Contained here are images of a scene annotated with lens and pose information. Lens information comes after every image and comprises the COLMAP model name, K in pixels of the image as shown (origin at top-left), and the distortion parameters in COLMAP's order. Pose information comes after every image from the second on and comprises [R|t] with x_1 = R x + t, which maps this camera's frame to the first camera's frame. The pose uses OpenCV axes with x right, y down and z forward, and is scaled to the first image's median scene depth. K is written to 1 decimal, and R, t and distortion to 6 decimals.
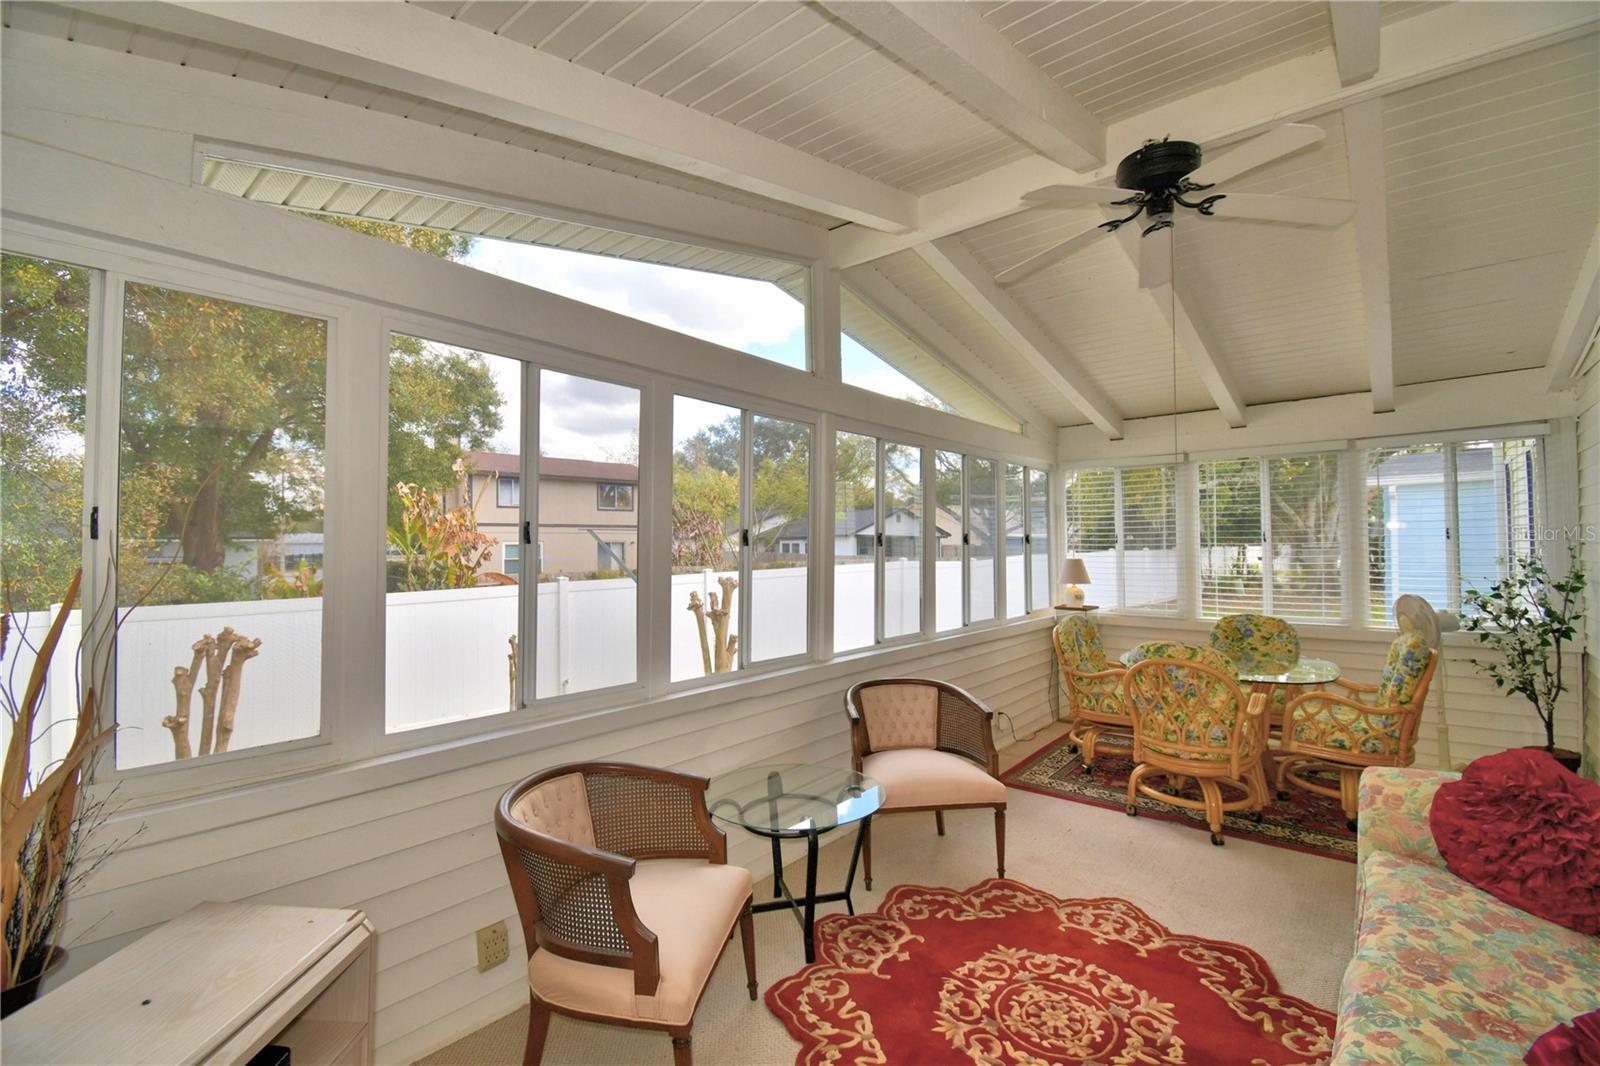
lens RADIAL K [[701.2, 0, 802.1], [0, 701.2, 539.8], [0, 0, 1]] dist [0.015915, -0.022156]
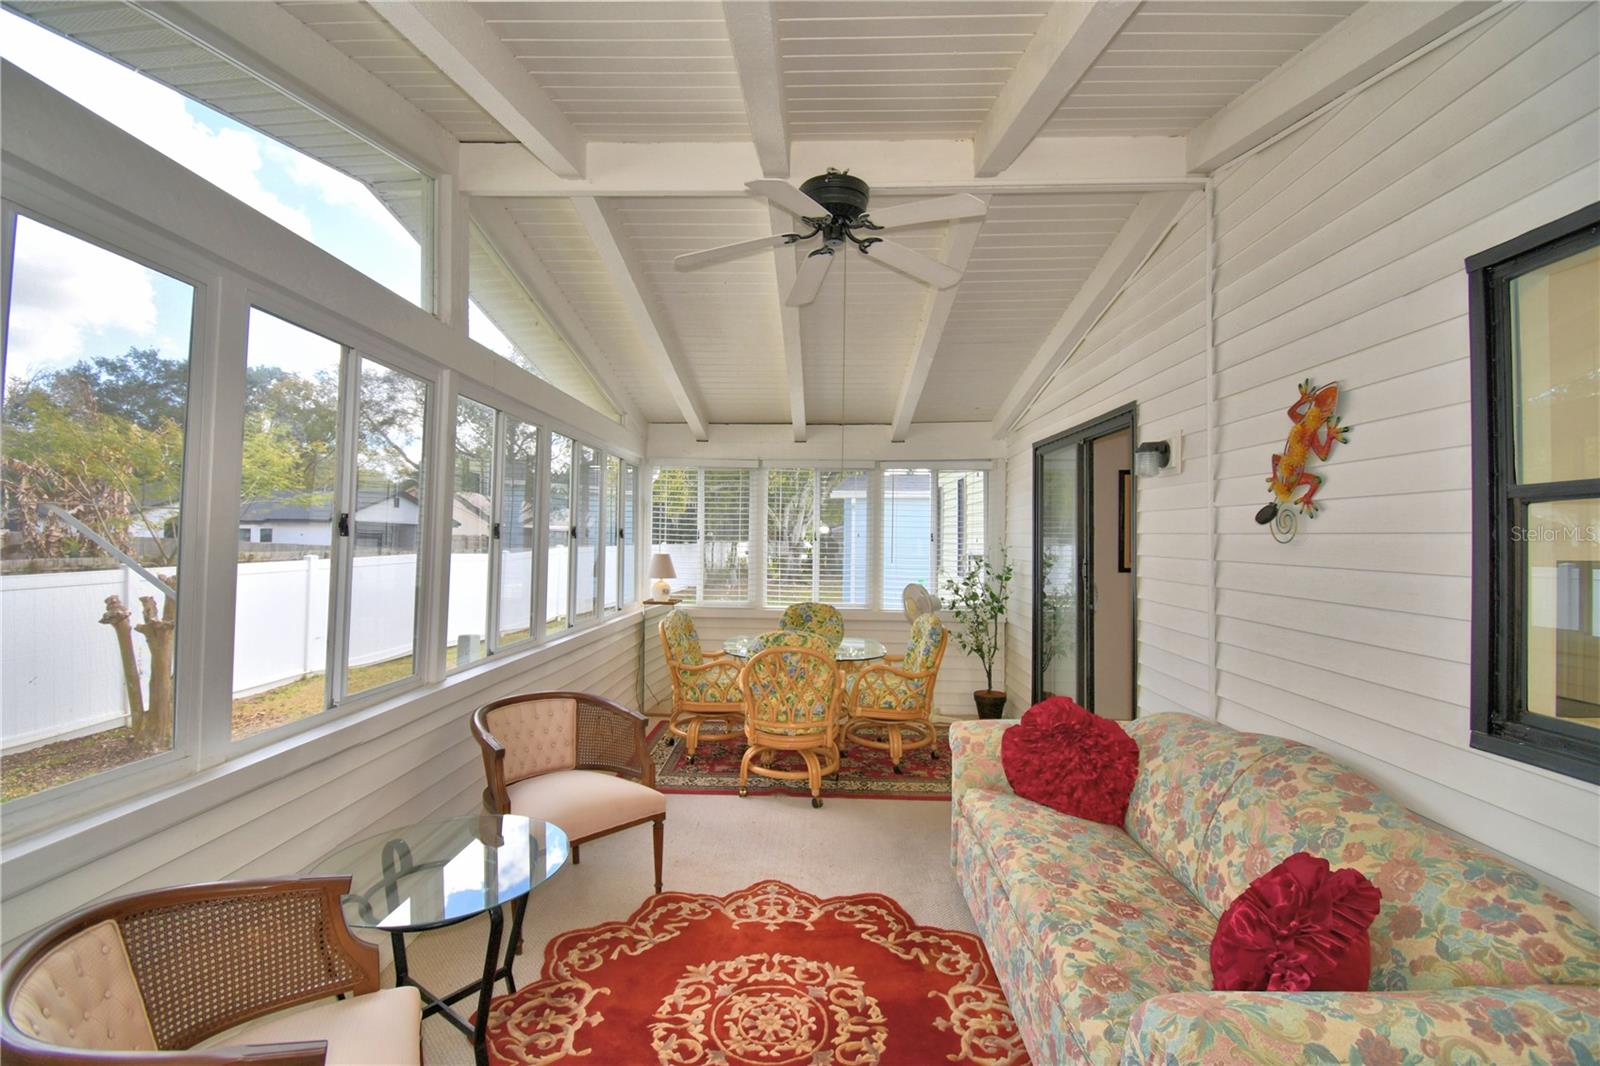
lens RADIAL K [[701.2, 0, 796.1], [0, 701.2, 538.5], [0, 0, 1]] dist [0.015915, -0.022156]
pose [[0.786724, 0.020599, 0.616961, -0.188146], [-0.026784, 0.999641, 0.000778, -0.002200], [-0.616723, -0.017137, 0.786994, 0.167133]]
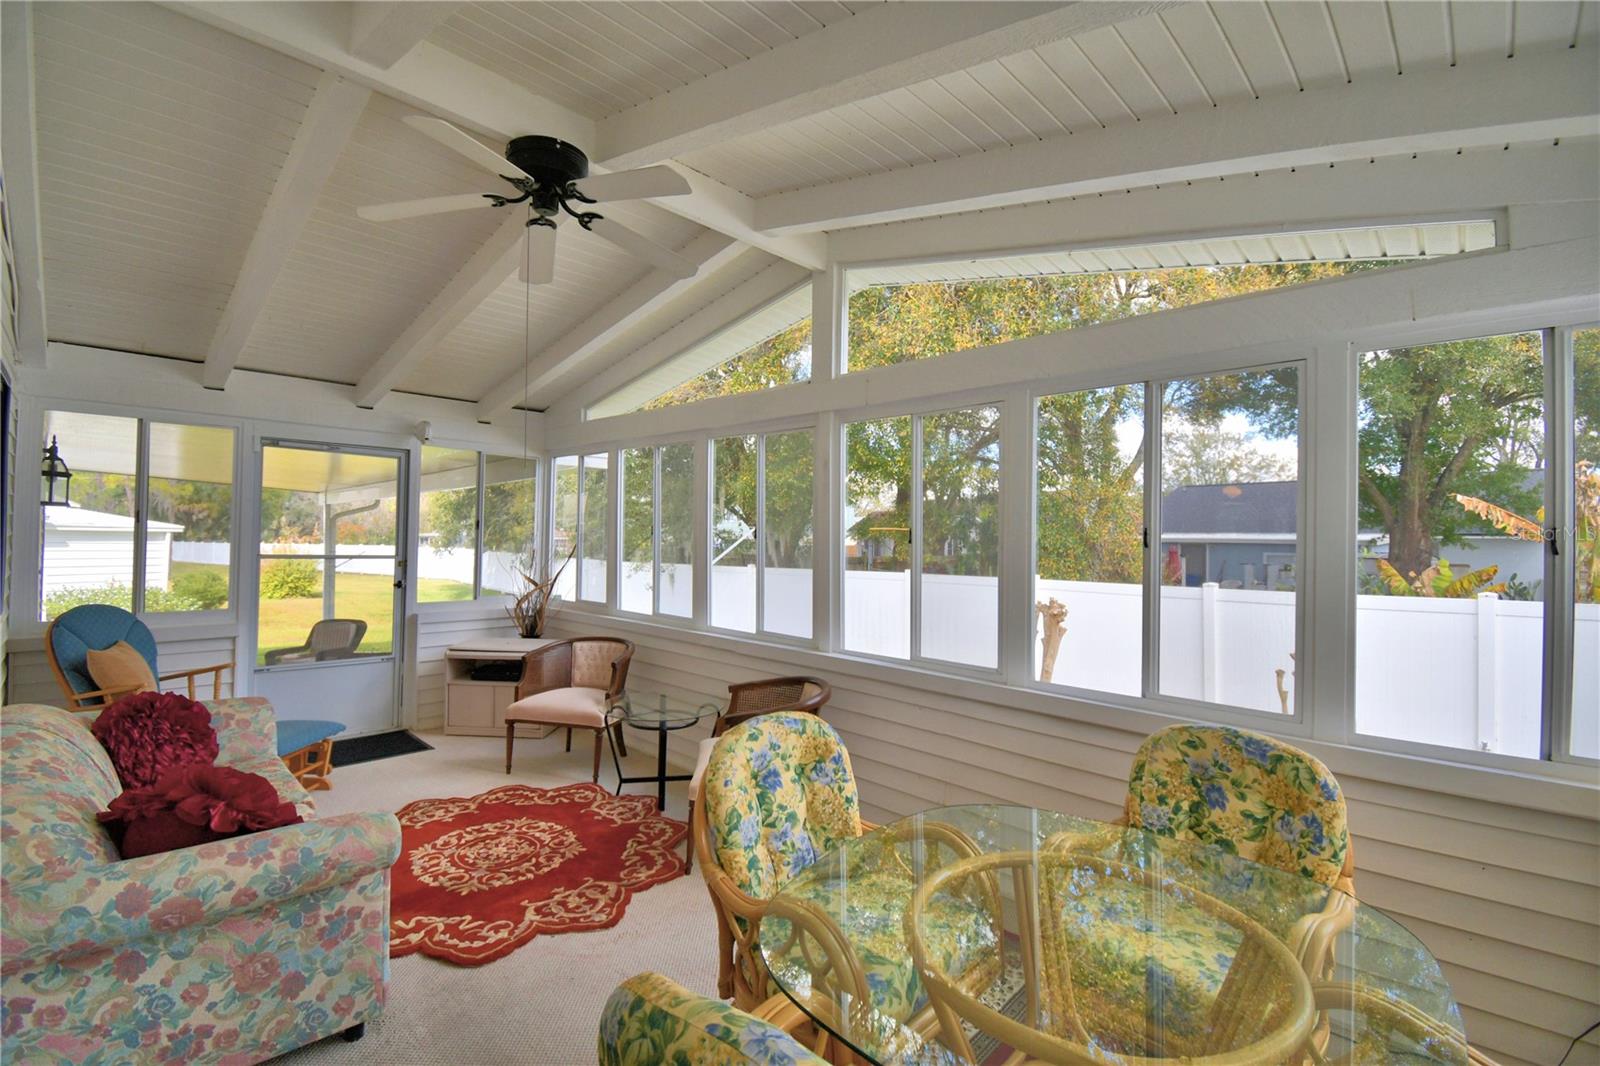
lens RADIAL K [[701.2, 0, 790.4], [0, 701.2, 531.4], [0, 0, 1]] dist [0.015915, -0.022156]
pose [[-0.082059, -0.000753, -0.996627, 1.446603], [0.003878, 0.999992, -0.001075, -0.001906], [0.996620, -0.003953, -0.082055, 1.397768]]
